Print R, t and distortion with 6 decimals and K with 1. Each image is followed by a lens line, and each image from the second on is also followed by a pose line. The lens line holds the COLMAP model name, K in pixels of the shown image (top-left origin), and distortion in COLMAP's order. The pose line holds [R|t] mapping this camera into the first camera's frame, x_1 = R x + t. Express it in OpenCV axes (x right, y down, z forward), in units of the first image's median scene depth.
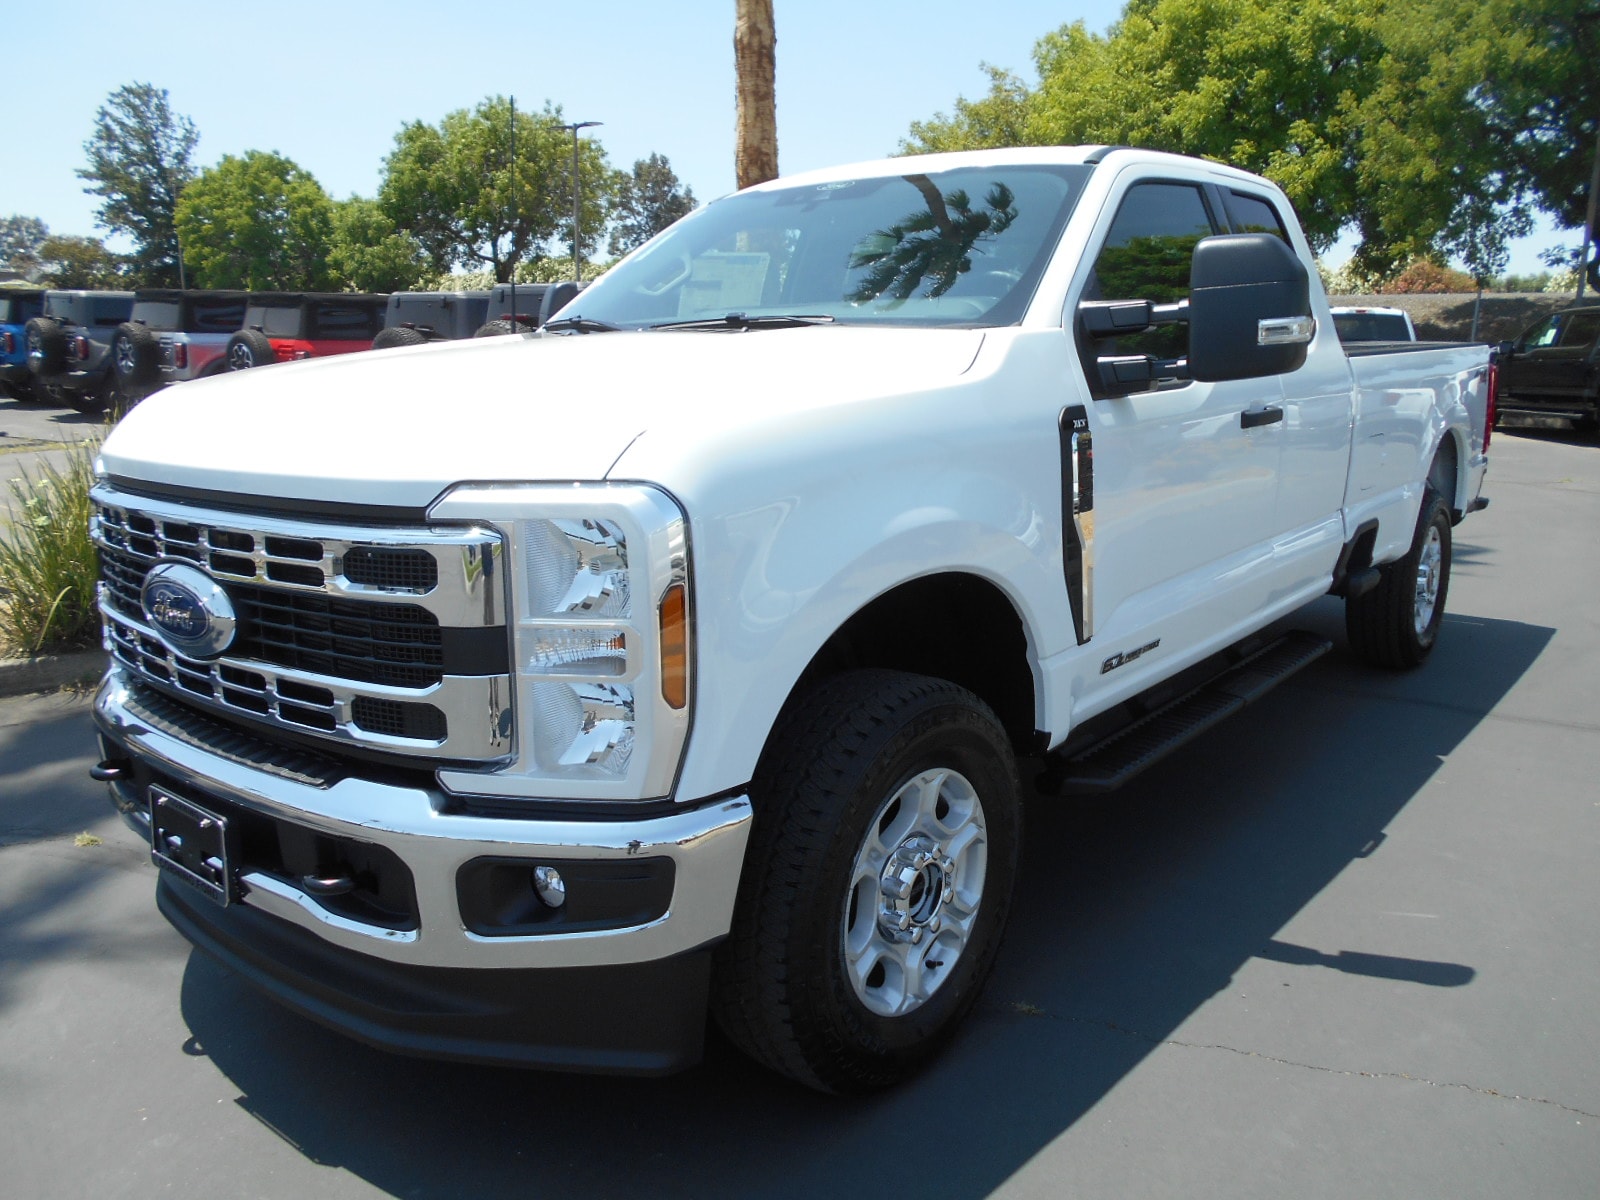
lens RADIAL K [[1270.5, 0, 790.5], [0, 1270.5, 608.5], [0, 0, 1]] dist [-0.065412, 0.044709]
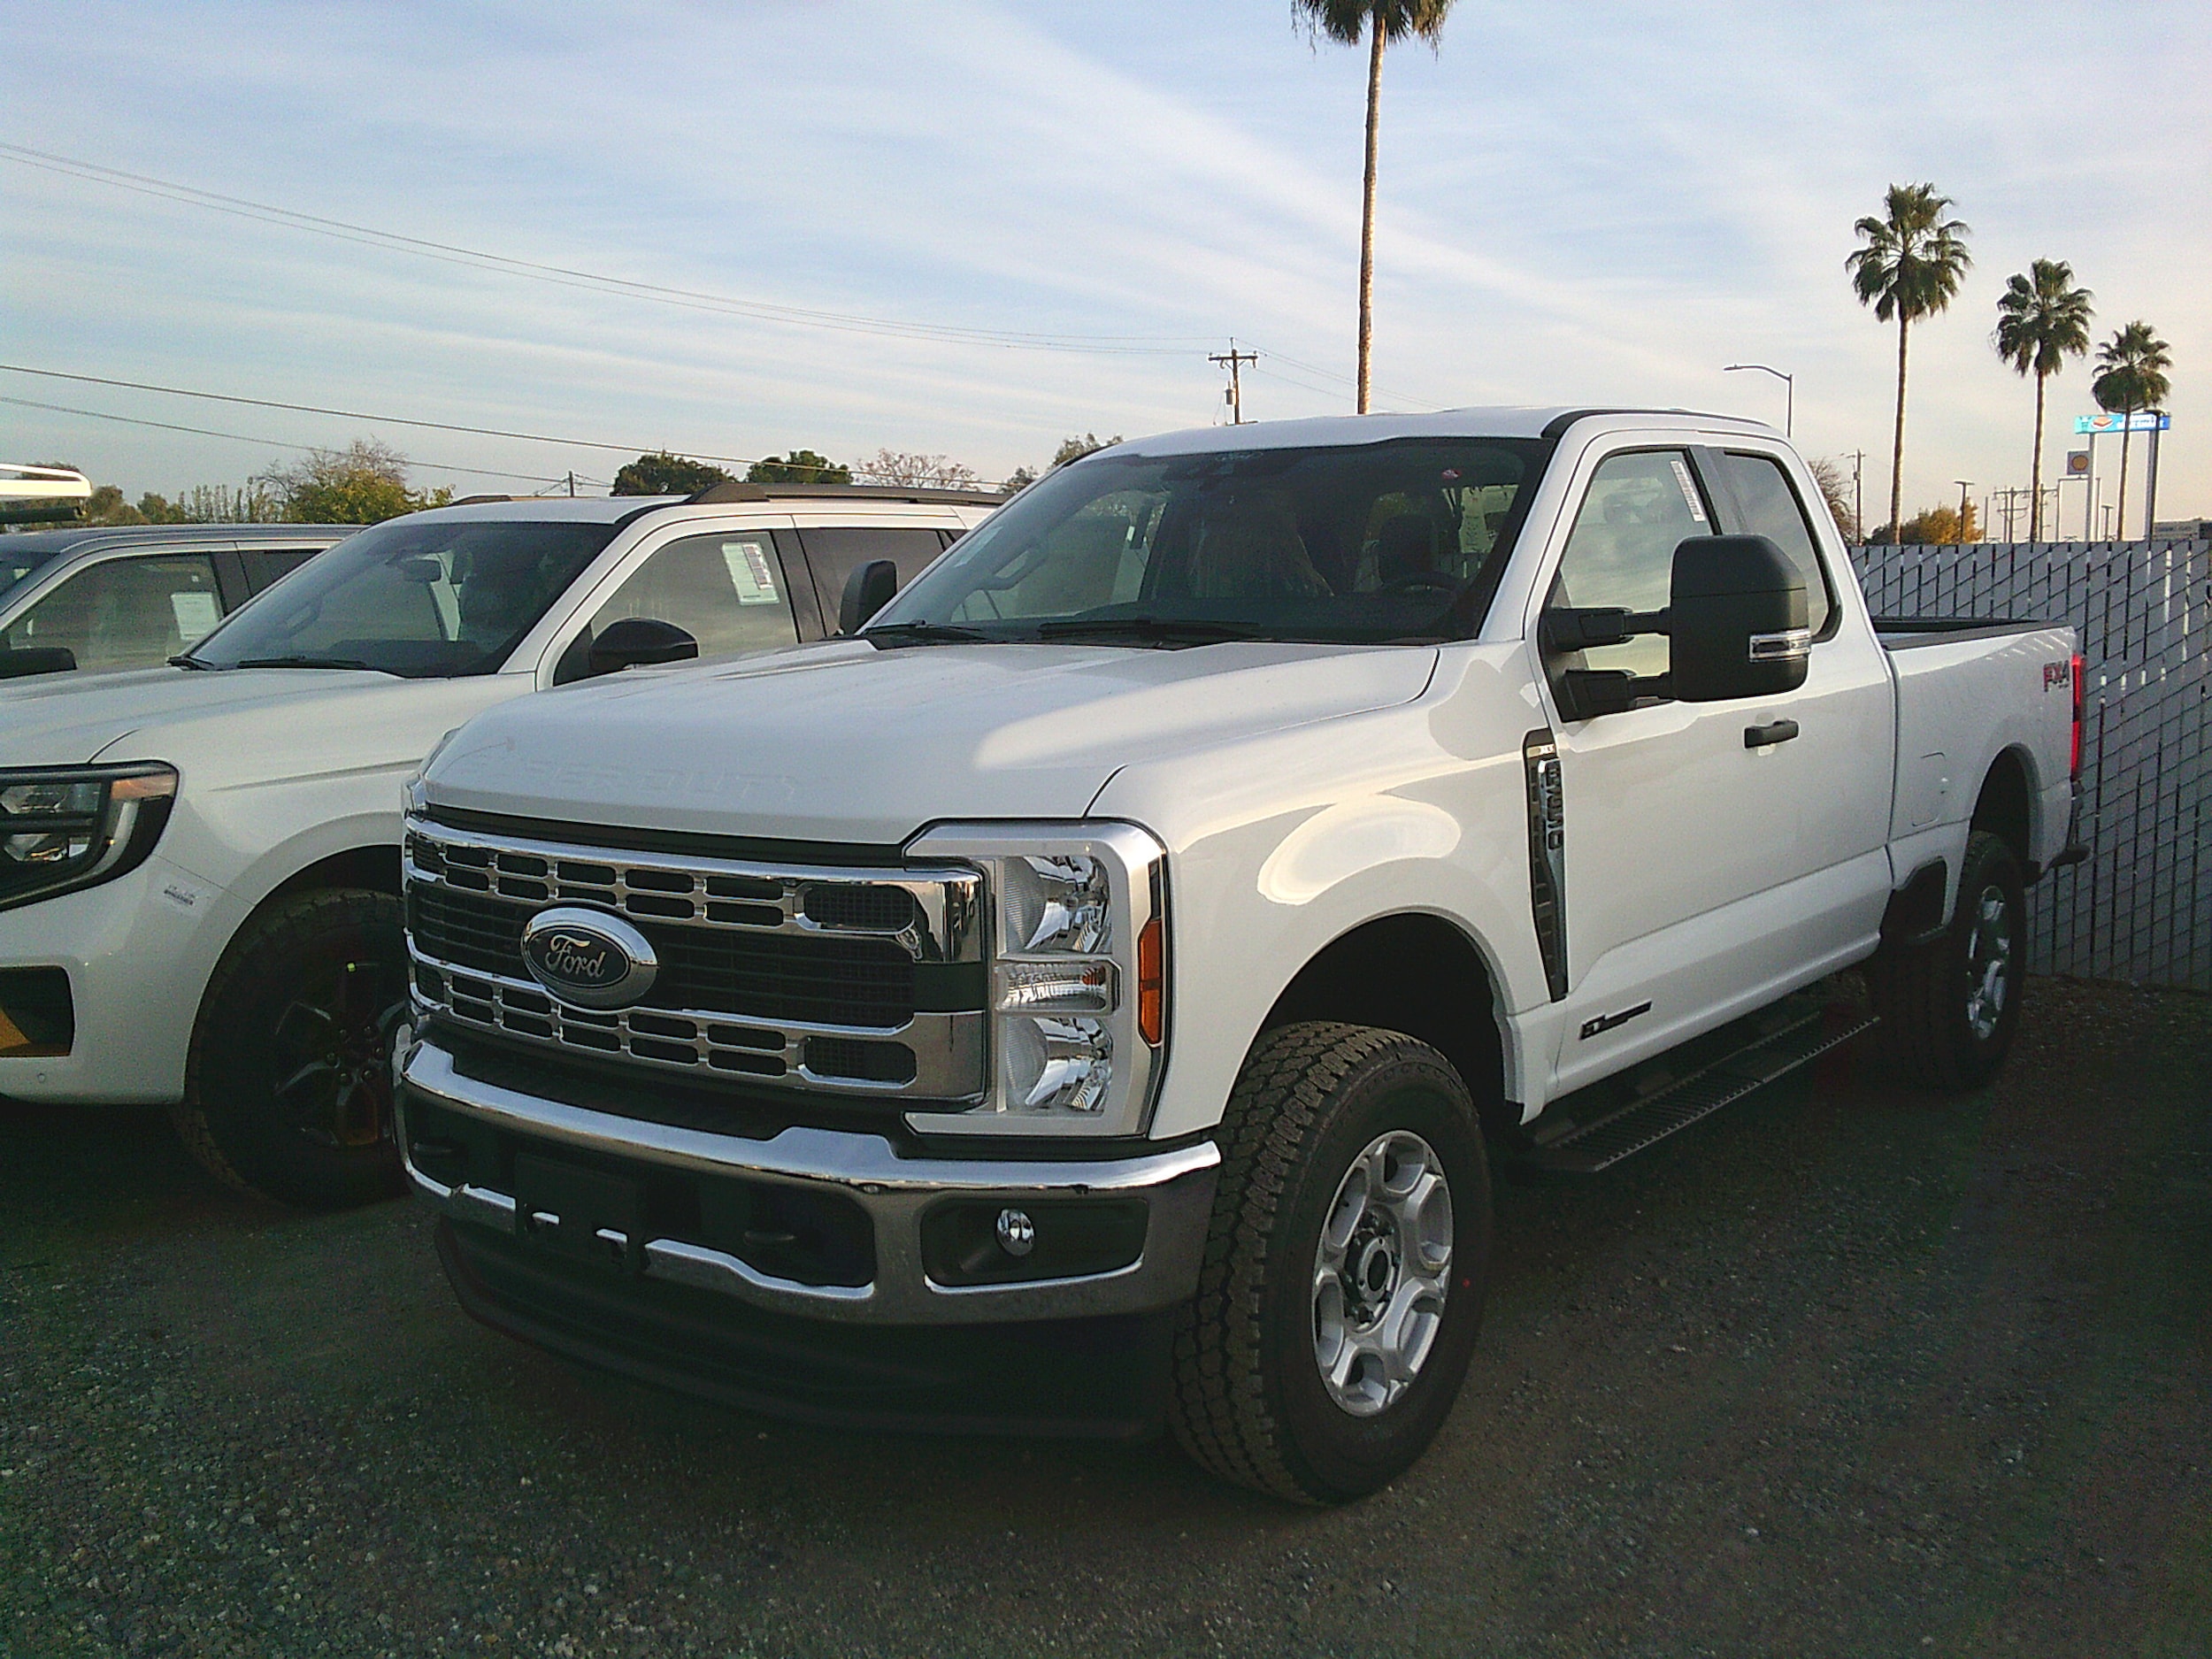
lens RADIAL K [[2019.6, 0, 1105.4], [0, 2019.6, 835.4], [0, 0, 1]] dist [0.010857, 0.000000]
pose [[0.999944, -0.004987, 0.009332, -0.102801], [0.005803, 0.995958, -0.089637, 0.042274], [-0.008847, 0.089686, 0.995931, -0.436488]]
